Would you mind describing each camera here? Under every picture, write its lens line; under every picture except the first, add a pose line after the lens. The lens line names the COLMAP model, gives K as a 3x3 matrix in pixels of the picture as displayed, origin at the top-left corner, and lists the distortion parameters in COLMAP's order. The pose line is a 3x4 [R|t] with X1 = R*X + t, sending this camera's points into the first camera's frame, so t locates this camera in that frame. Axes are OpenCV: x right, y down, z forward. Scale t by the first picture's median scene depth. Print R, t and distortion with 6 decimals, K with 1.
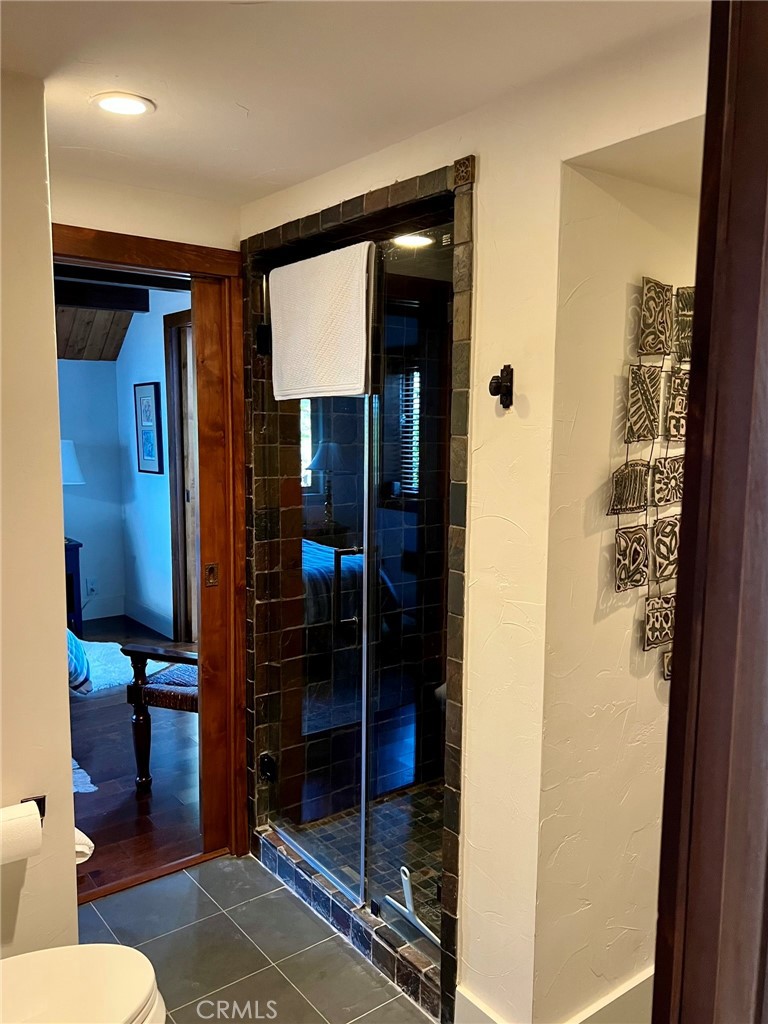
lens RADIAL K [[783.8, 0, 384.6], [0, 783.8, 513.5], [0, 0, 1]] dist [0.008777, 0.001416]
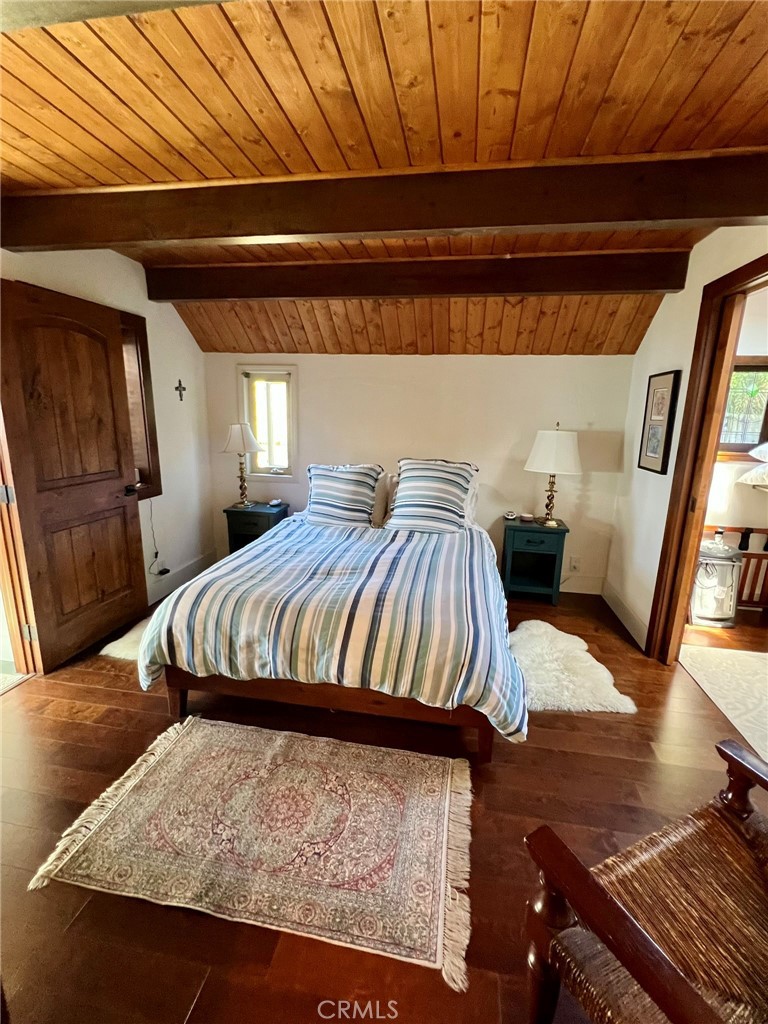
lens RADIAL K [[459.2, 0, 385.2], [0, 459.2, 514.2], [0, 0, 1]] dist [-0.002250, -0.000086]
pose [[0.684459, 0.176006, -0.707487, -0.119843], [-0.108398, 0.984203, 0.139978, -0.044320], [0.720948, -0.019119, 0.692725, 0.392544]]
